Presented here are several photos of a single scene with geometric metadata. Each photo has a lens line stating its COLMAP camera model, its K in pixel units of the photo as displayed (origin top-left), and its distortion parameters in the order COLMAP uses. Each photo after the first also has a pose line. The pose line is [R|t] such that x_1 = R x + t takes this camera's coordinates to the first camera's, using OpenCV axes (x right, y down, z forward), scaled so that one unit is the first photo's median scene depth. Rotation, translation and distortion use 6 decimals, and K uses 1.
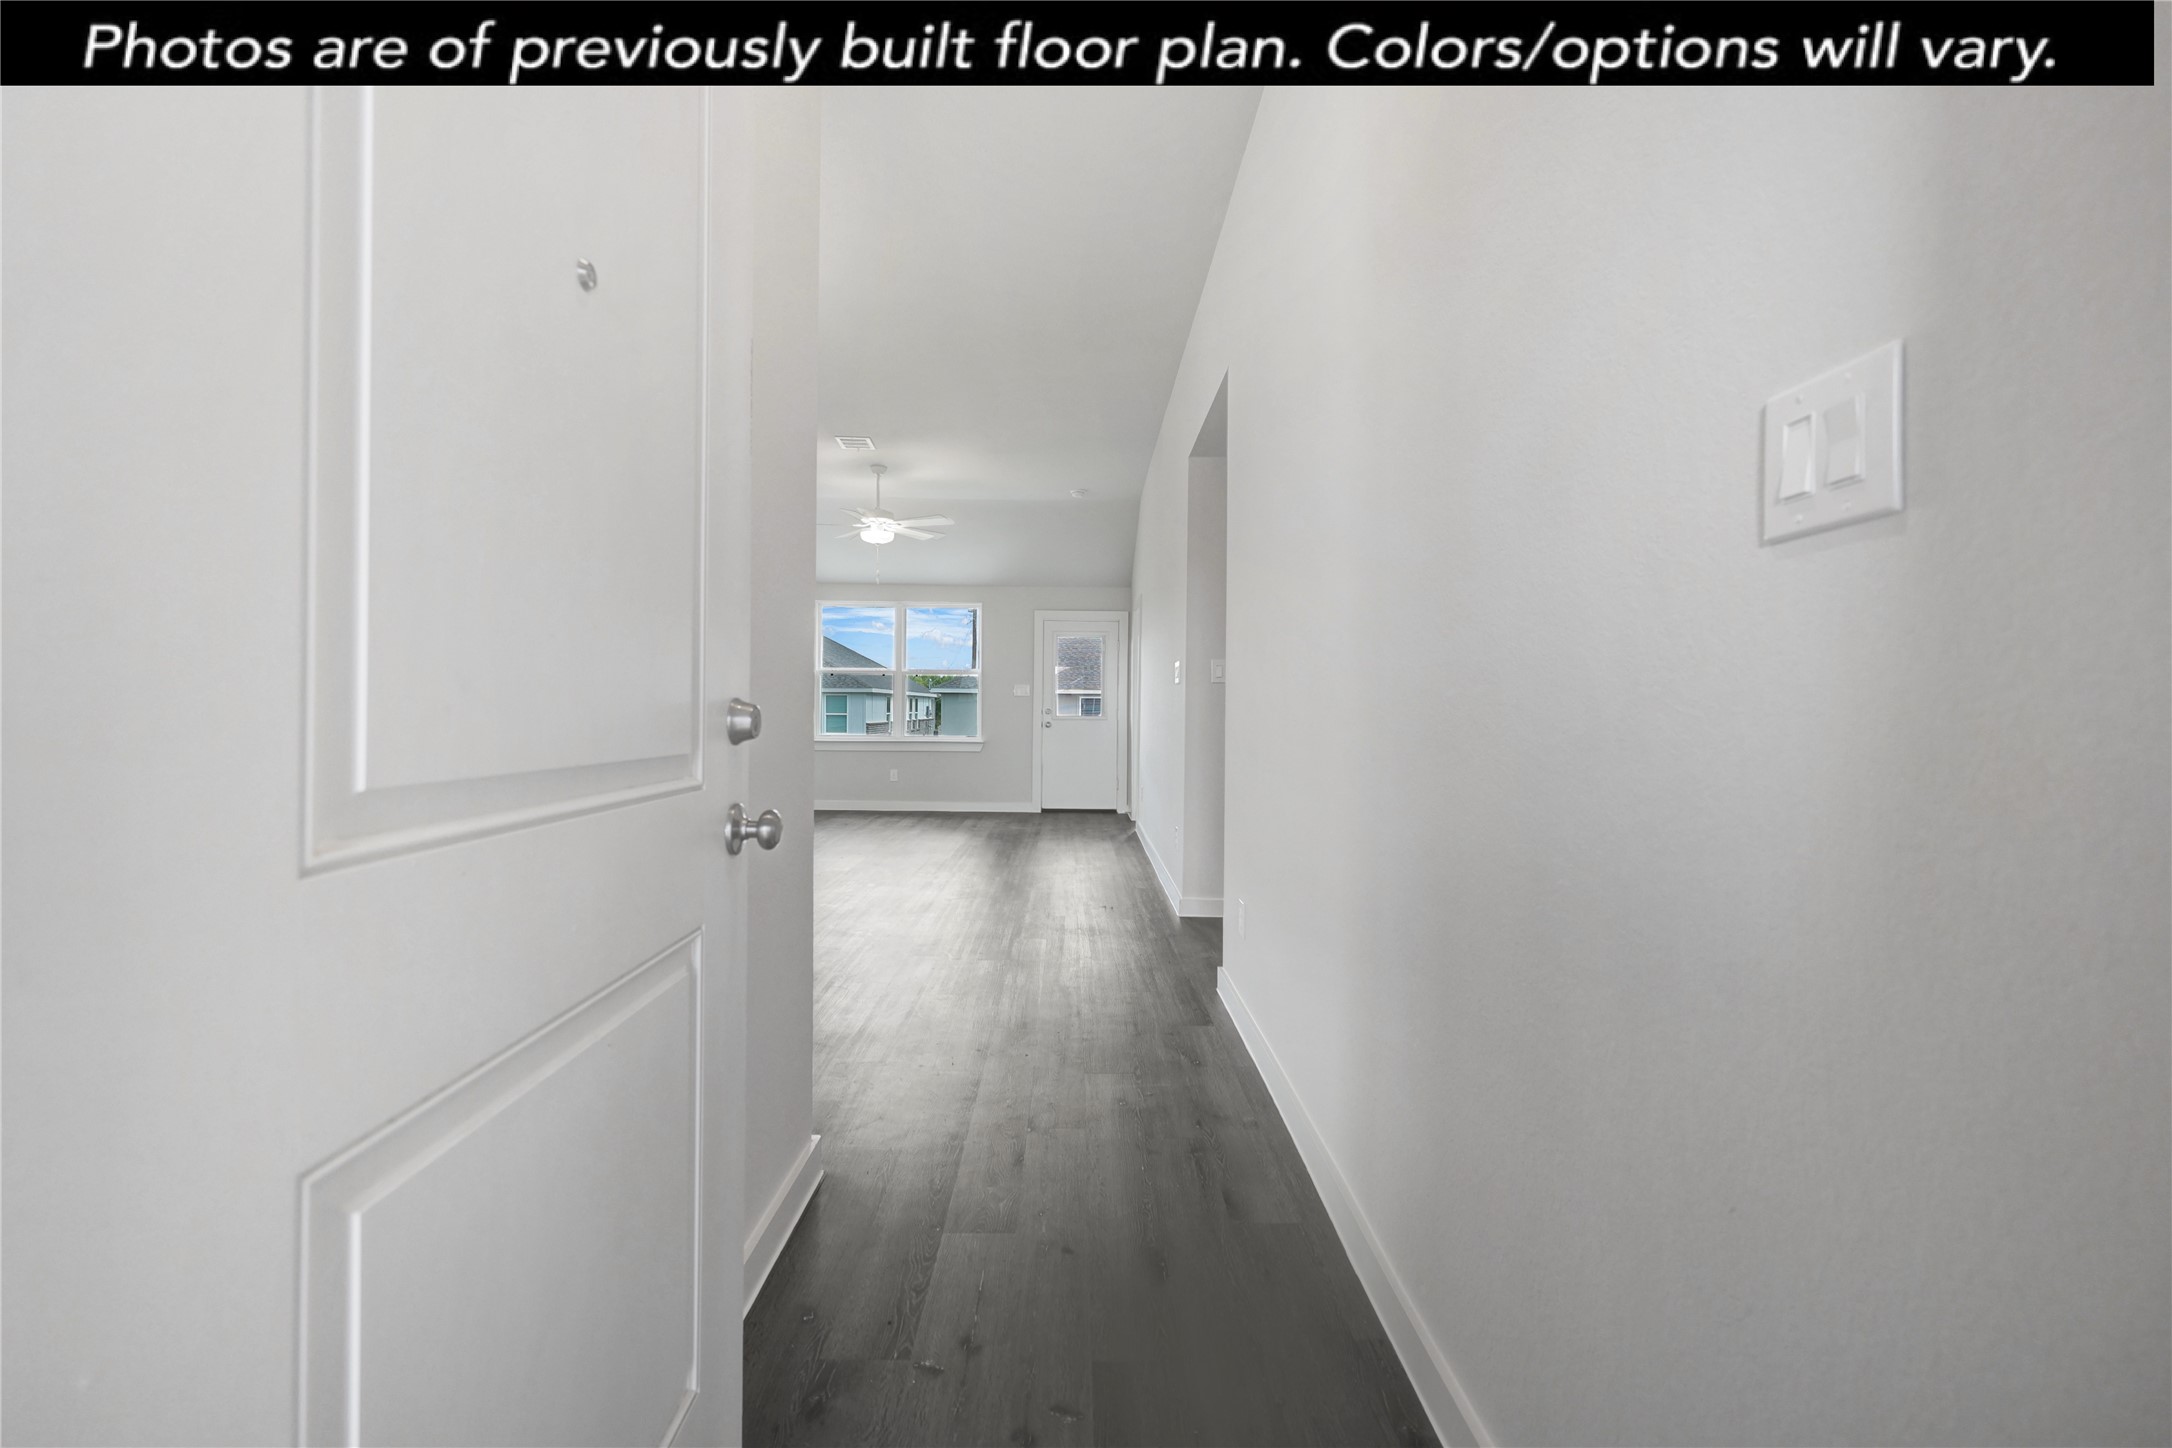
lens RADIAL K [[894.1, 0, 1090.7], [0, 894.1, 717.2], [0, 0, 1]] dist [0.000676, 0.000015]
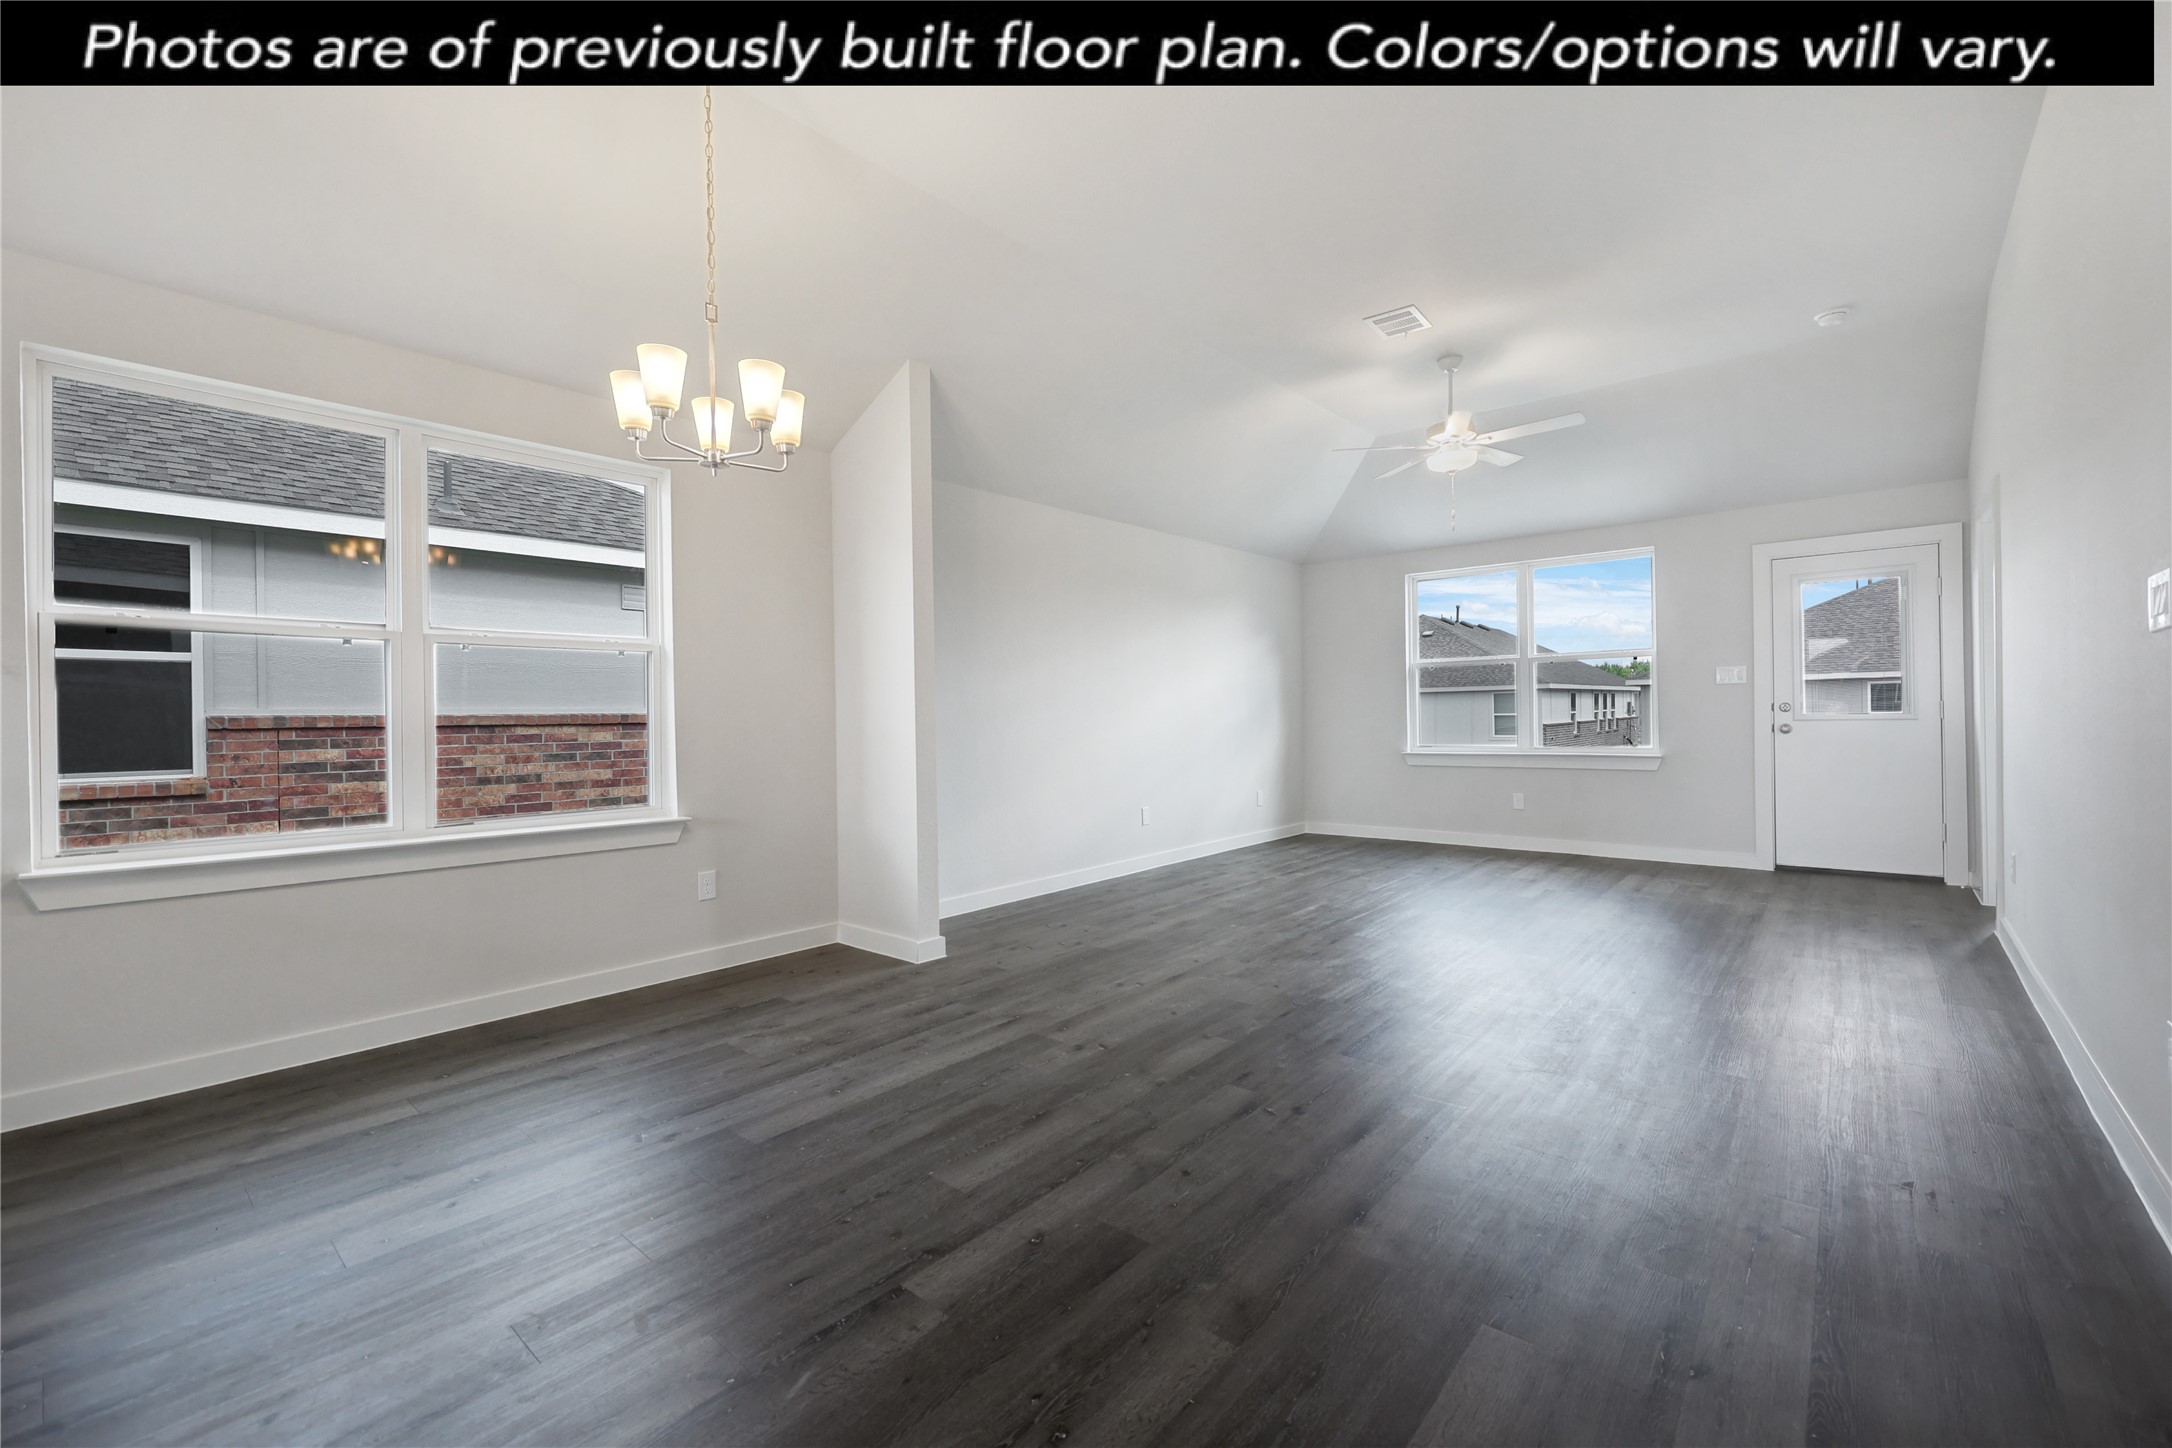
lens RADIAL K [[894.1, 0, 1090.7], [0, 894.1, 717.2], [0, 0, 1]] dist [0.000676, 0.000015]
pose [[0.744503, -0.019139, -0.667344, 0.007361], [0.018307, 0.999798, -0.008250, -0.003229], [0.667368, -0.006075, 0.744704, 0.234296]]
